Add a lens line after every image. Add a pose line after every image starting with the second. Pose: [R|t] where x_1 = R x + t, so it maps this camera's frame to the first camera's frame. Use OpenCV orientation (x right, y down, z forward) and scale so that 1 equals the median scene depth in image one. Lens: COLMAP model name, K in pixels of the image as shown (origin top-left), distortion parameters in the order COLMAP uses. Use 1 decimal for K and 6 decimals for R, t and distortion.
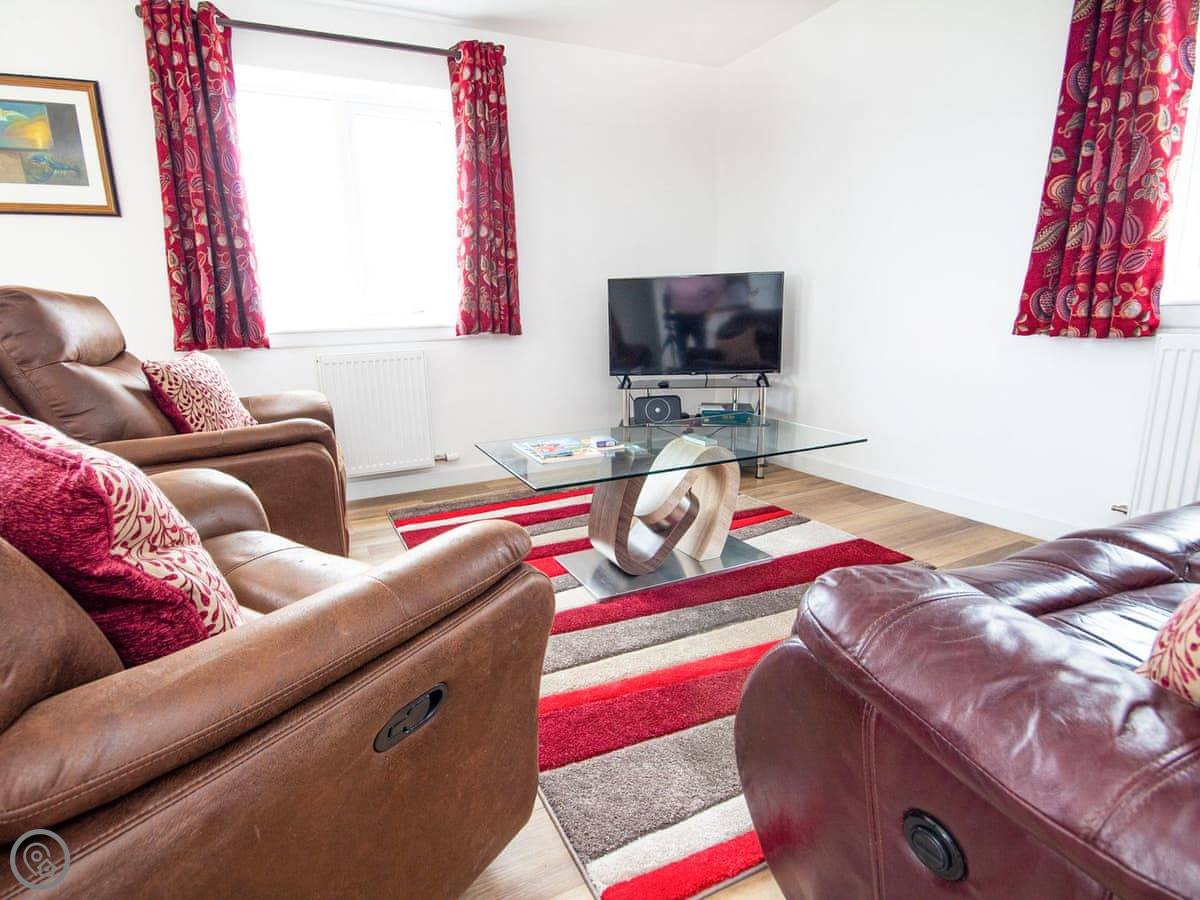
lens RADIAL K [[640.9, 0, 594.0], [0, 640.9, 455.1], [0, 0, 1]] dist [0.013733, -0.010703]
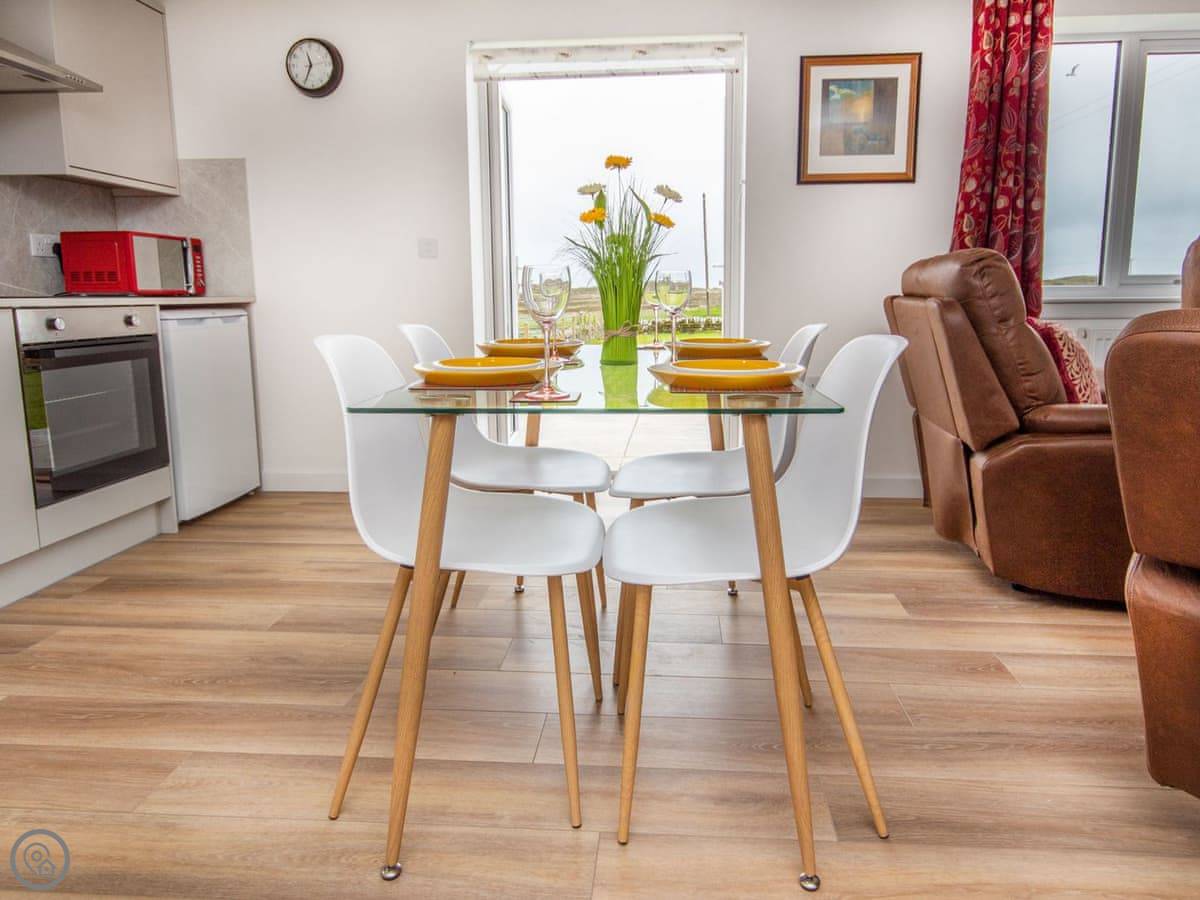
lens RADIAL K [[781.8, 0, 651.3], [0, 781.8, 403.3], [0, 0, 1]] dist [0.014374, -0.012004]
pose [[0.868994, 0.094645, -0.485687, -0.496552], [-0.127949, 0.991135, -0.035785, 0.070289], [0.477994, 0.093240, 0.873400, -0.243377]]
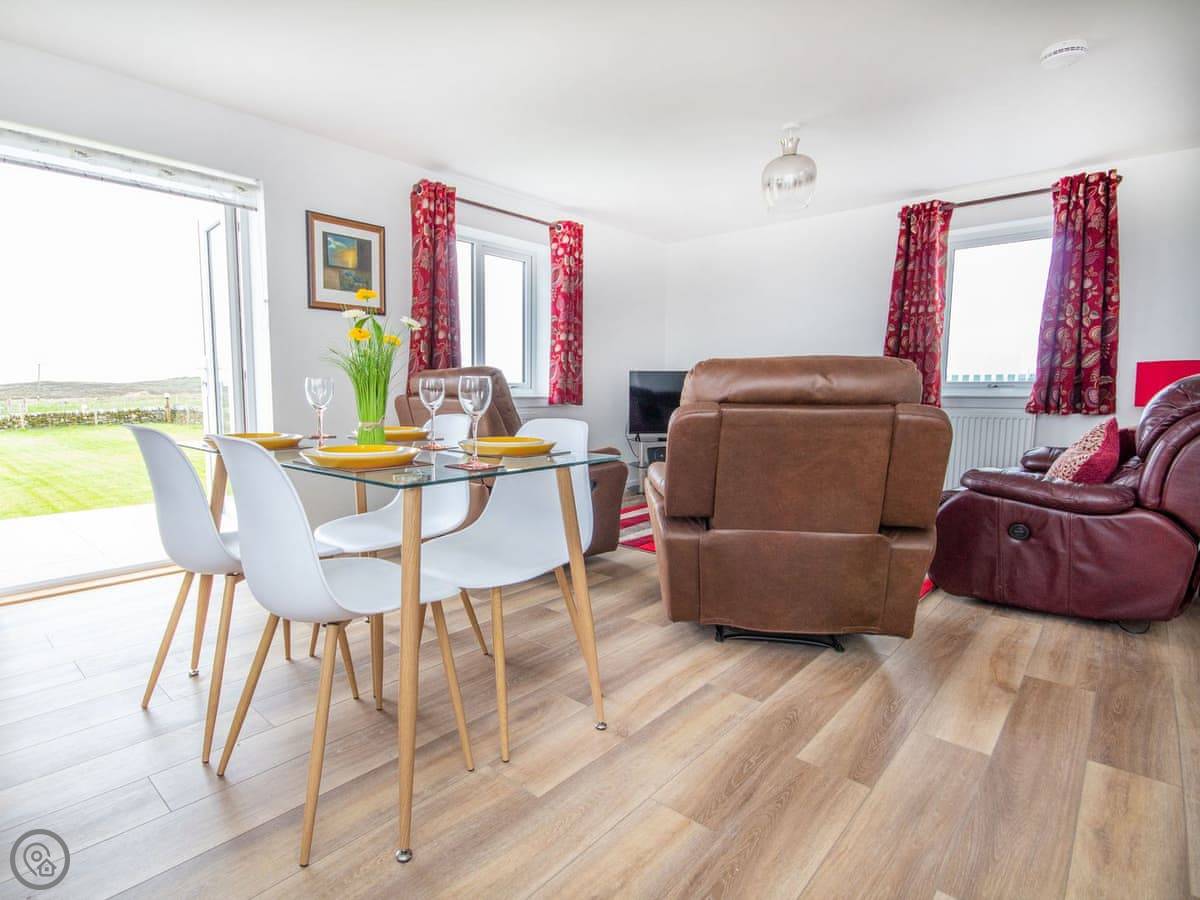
lens RADIAL K [[620.5, 0, 563.8], [0, 620.5, 452.8], [0, 0, 1]] dist [0.000064, 0.001697]
pose [[0.930691, -0.002503, 0.365797, -0.928957], [0.047052, 0.992489, -0.112924, 0.113481], [-0.362767, 0.122309, 0.923819, -0.405834]]
